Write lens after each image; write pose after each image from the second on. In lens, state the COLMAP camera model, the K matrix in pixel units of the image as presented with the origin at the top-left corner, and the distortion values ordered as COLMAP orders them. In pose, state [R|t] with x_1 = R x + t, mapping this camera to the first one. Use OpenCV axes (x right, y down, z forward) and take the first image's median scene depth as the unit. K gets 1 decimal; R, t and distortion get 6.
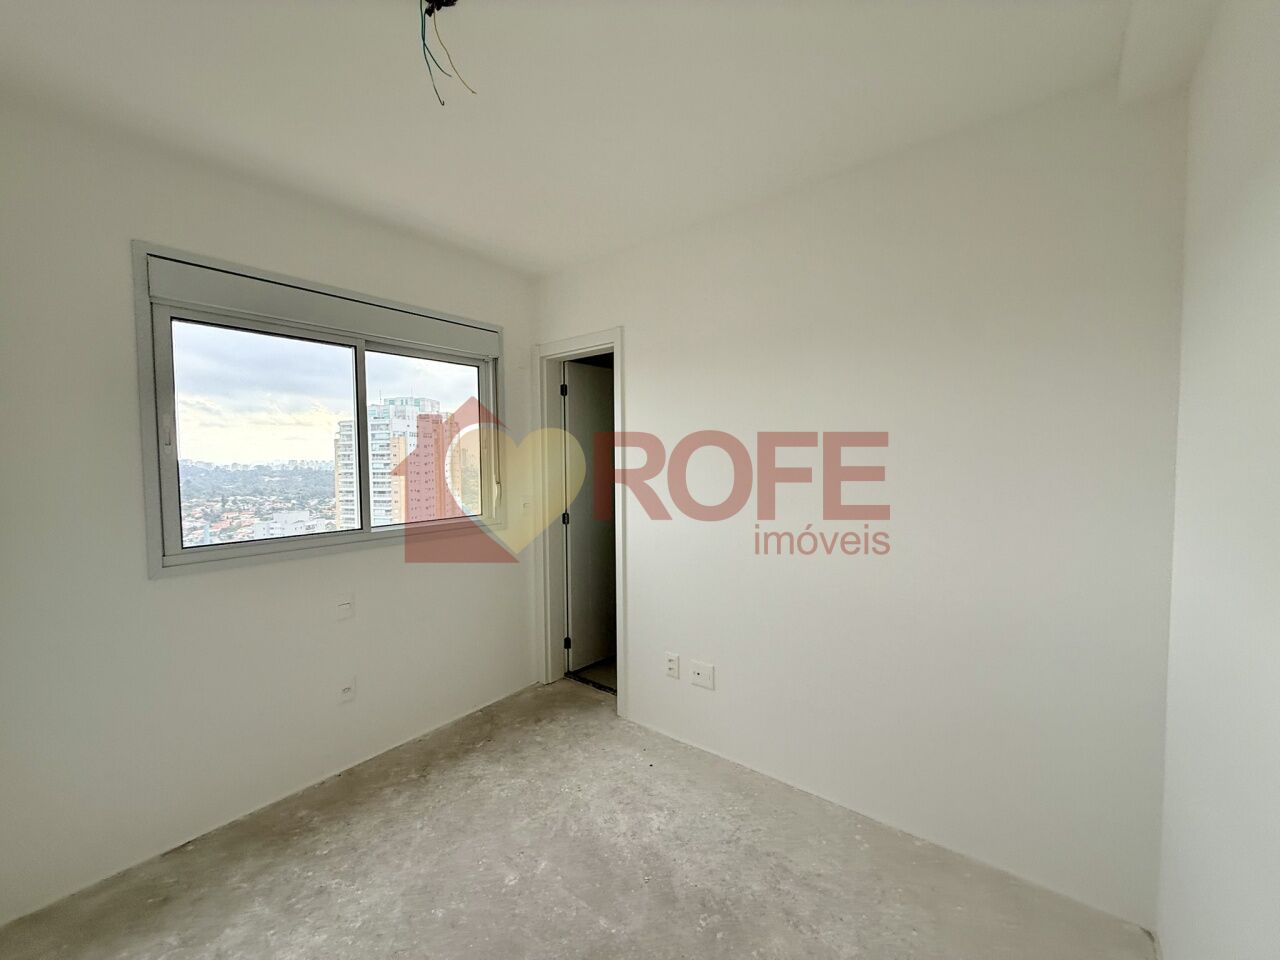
lens RADIAL K [[510.5, 0, 638.3], [0, 510.5, 478.1], [0, 0, 1]] dist [-0.000982, 0.000212]
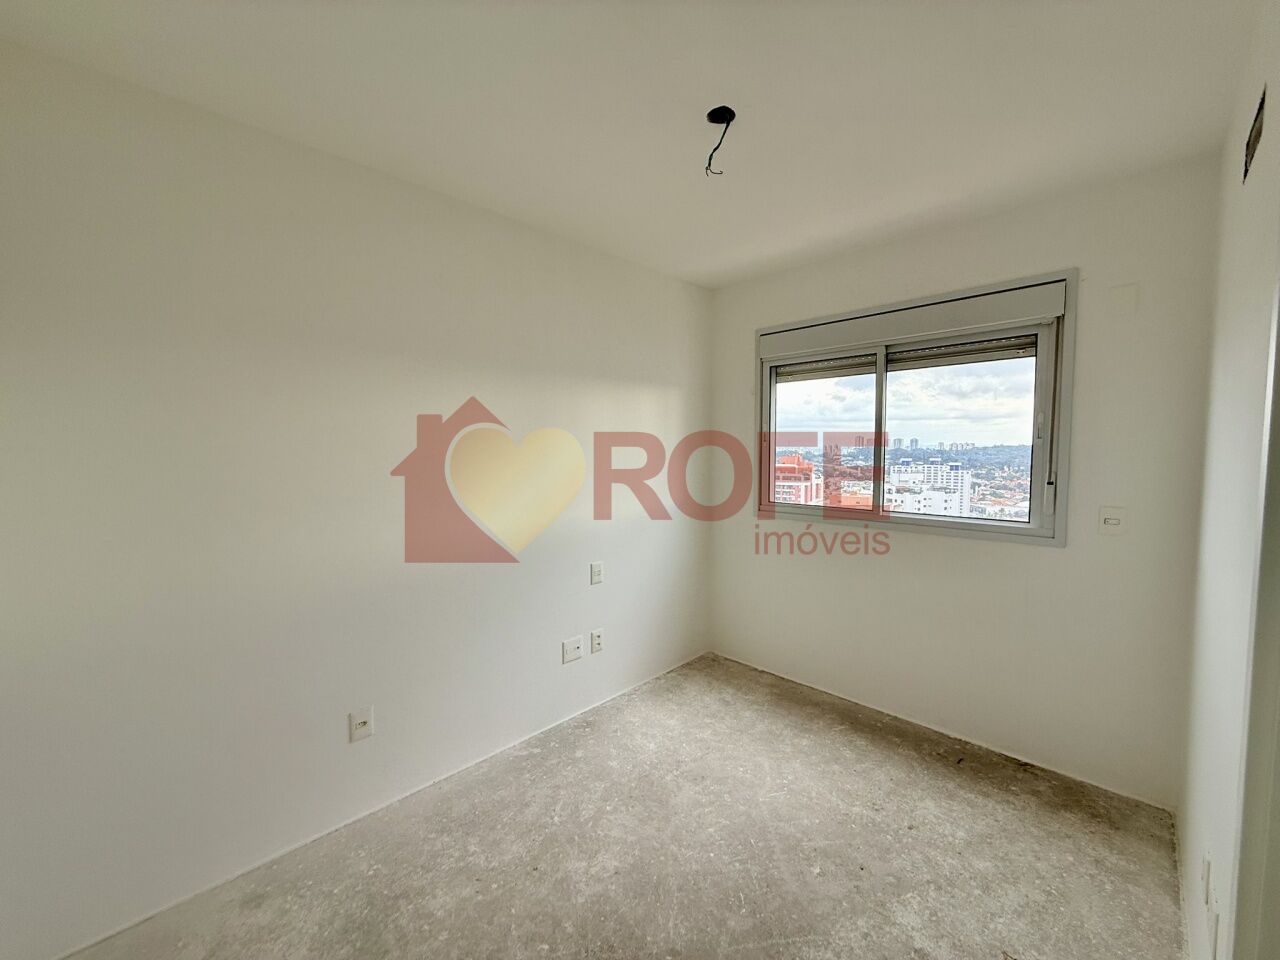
lens RADIAL K [[511.0, 0, 636.8], [0, 511.0, 480.7], [0, 0, 1]] dist [0.000137, -0.000070]
pose [[-0.115443, 0.075415, -0.990447, 0.826238], [-0.032595, 0.996289, 0.079659, -0.053879], [0.992779, 0.041480, -0.112556, 0.730437]]
